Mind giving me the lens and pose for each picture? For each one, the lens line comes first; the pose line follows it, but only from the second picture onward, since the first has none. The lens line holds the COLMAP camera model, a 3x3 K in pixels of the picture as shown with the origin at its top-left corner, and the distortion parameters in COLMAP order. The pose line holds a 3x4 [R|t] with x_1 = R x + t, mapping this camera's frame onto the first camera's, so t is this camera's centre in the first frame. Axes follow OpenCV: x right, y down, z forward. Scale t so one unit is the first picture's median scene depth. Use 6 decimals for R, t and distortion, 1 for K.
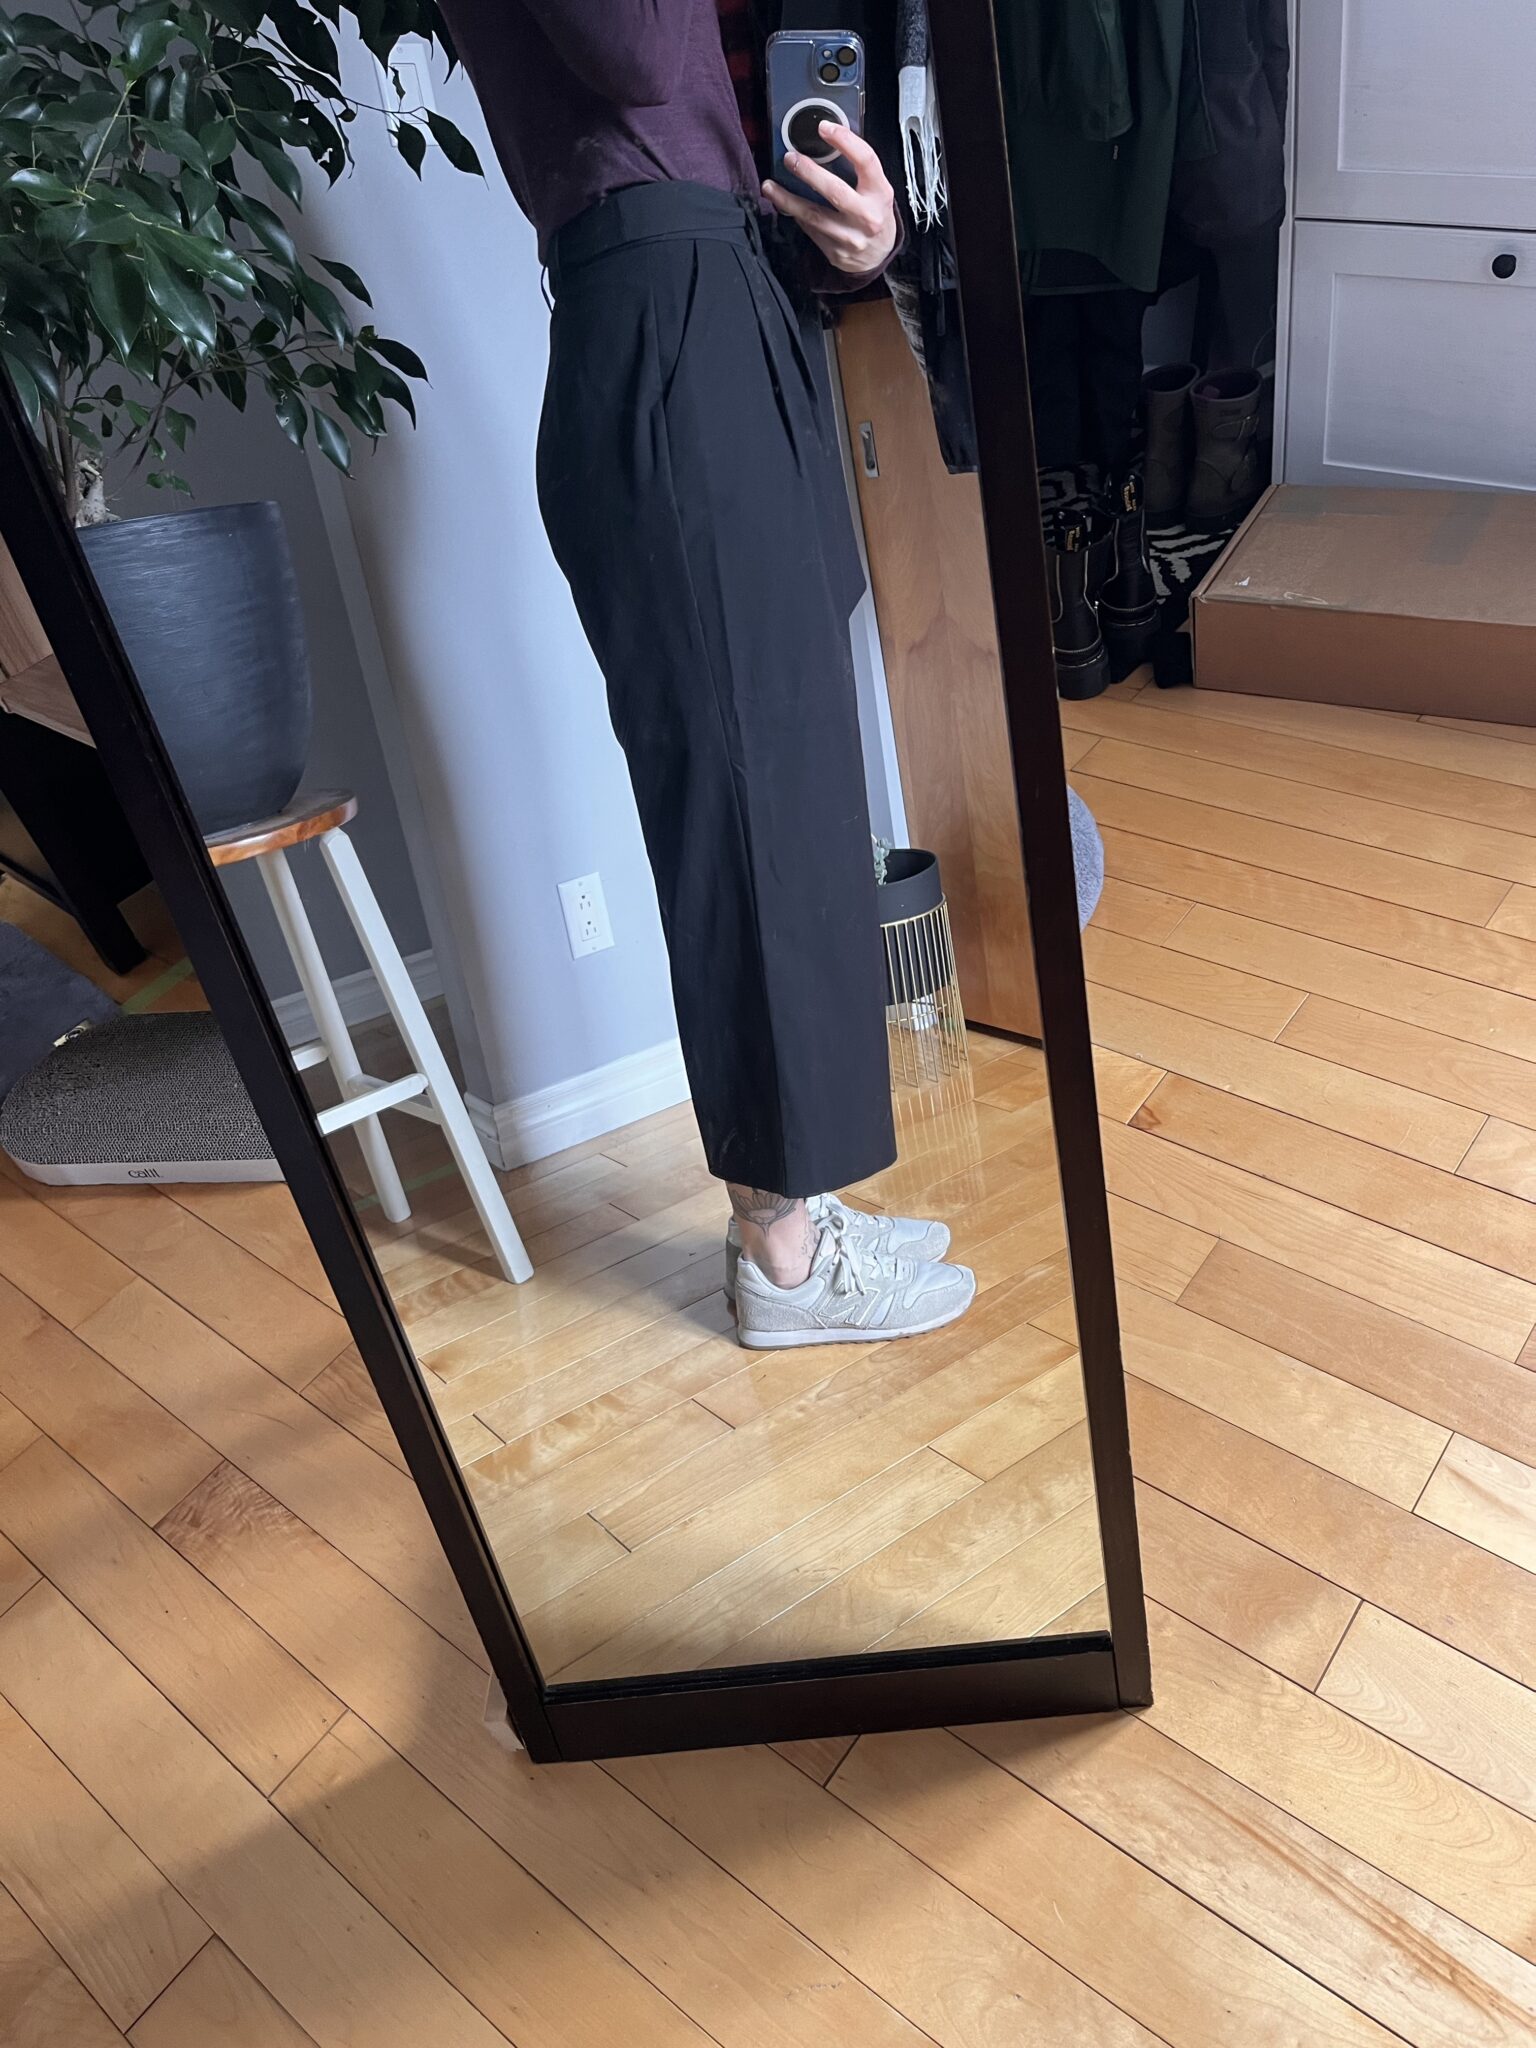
lens RADIAL K [[1542.5, 0, 768.0], [0, 1542.5, 1024.0], [0, 0, 1]] dist [0.067861, -0.102337]
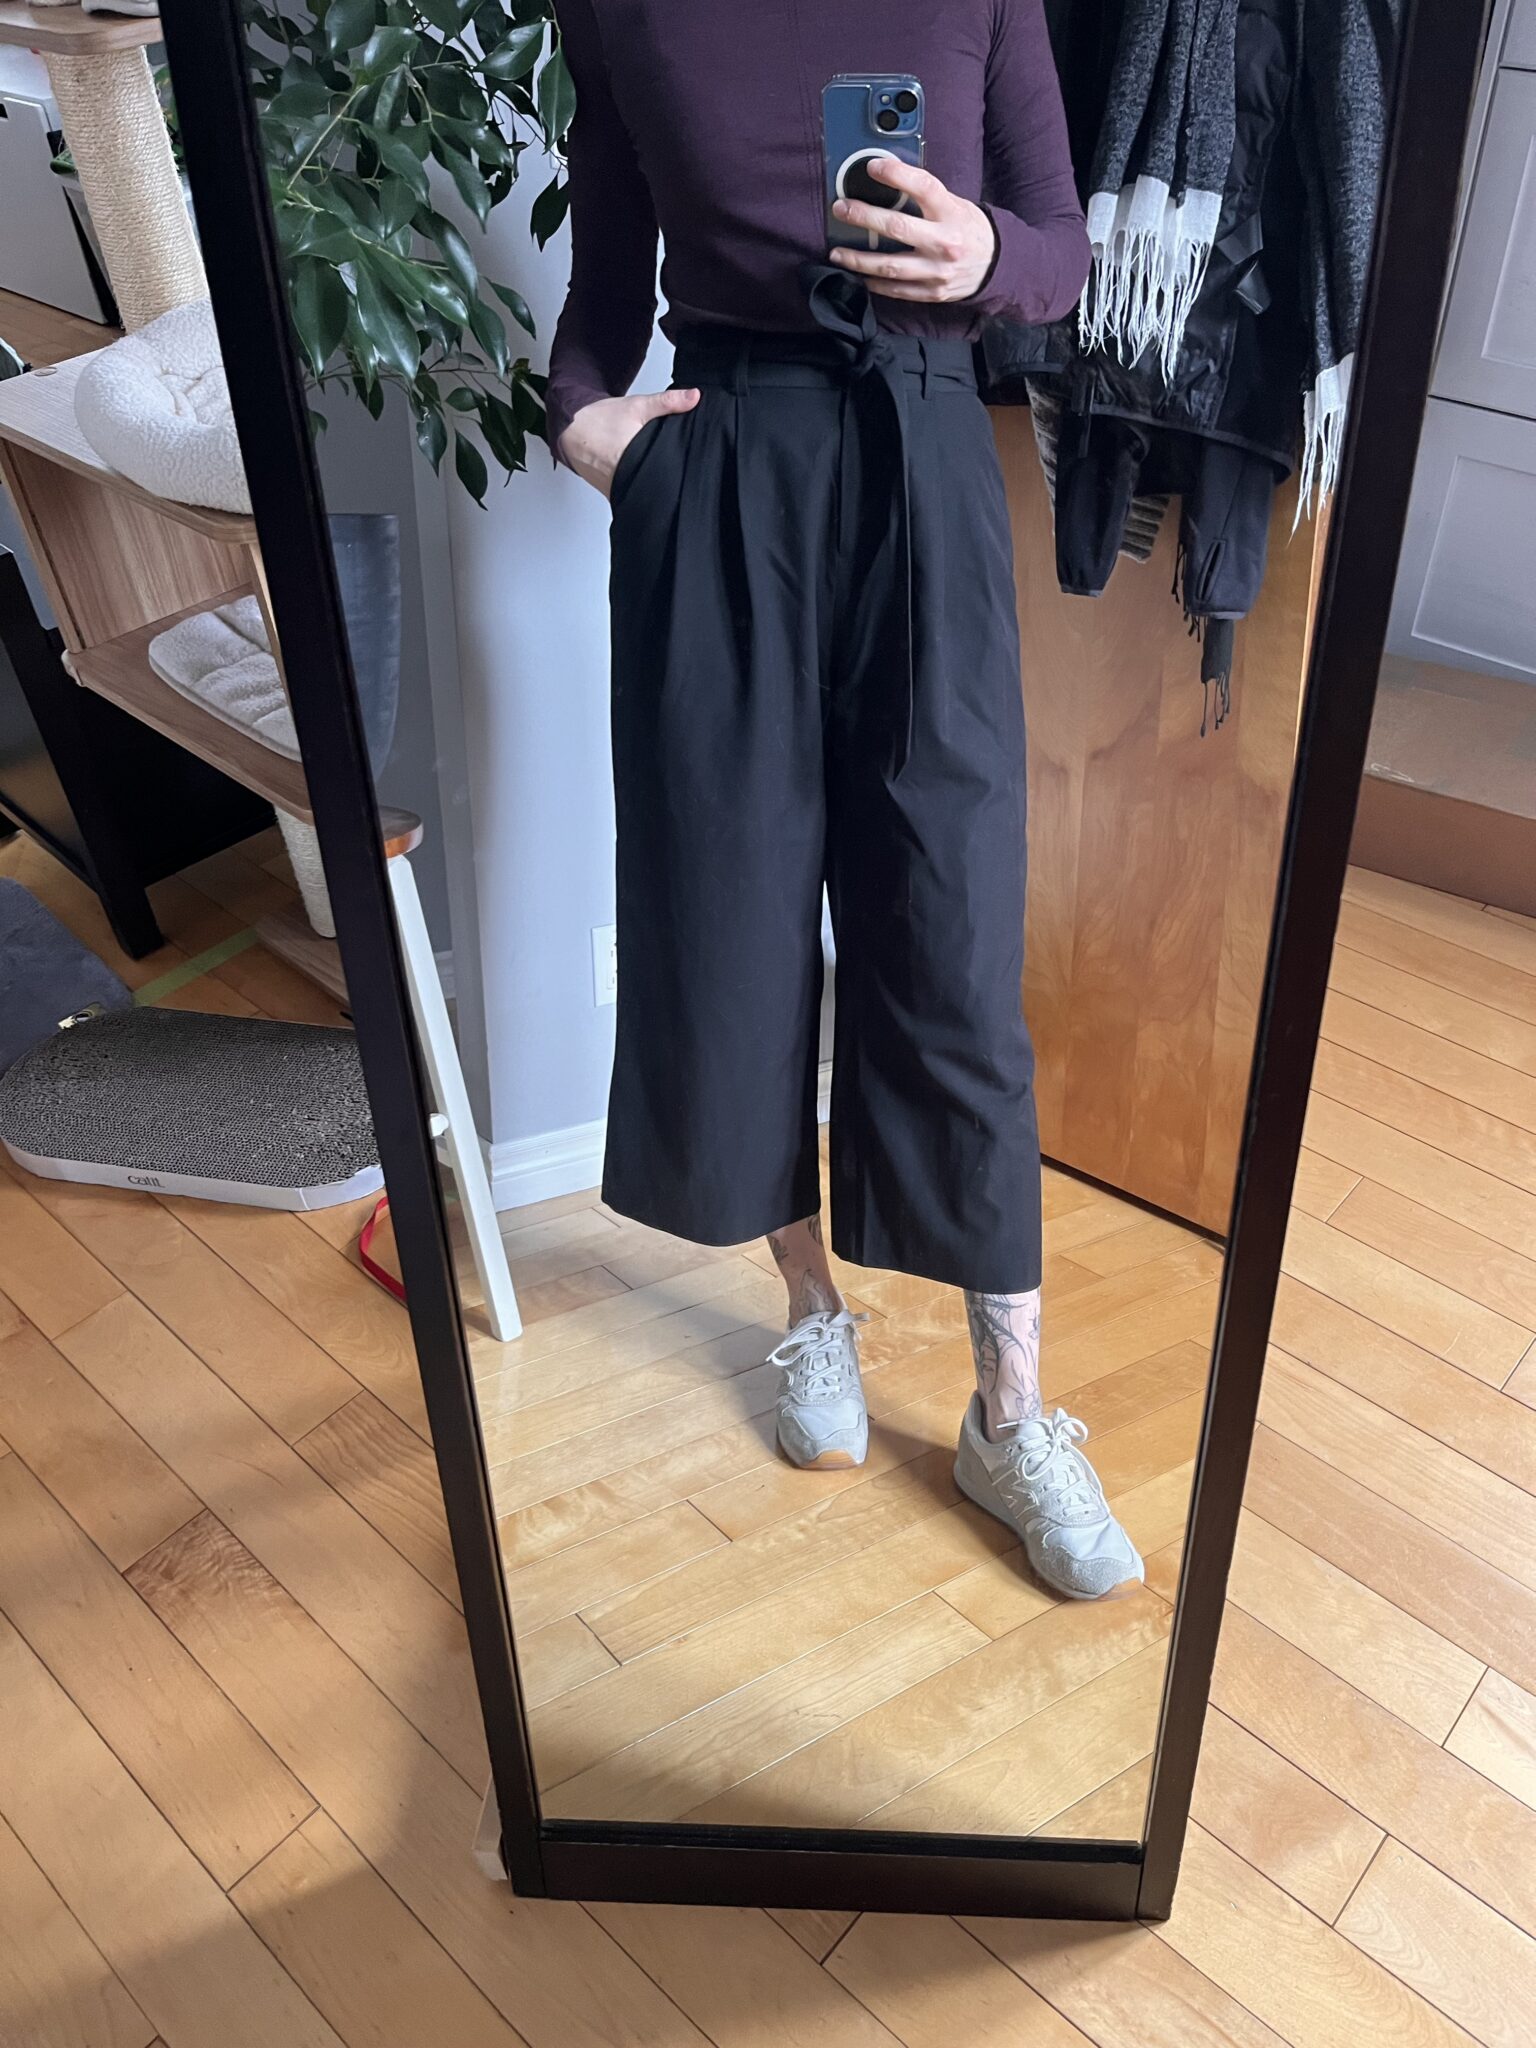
lens RADIAL K [[1542.5, 0, 768.0], [0, 1542.5, 1024.0], [0, 0, 1]] dist [0.067861, -0.102337]
pose [[0.987469, 0.149657, 0.050082, -0.107662], [-0.148886, 0.988675, -0.018808, -0.048169], [-0.052329, 0.011116, 0.998568, 0.031156]]
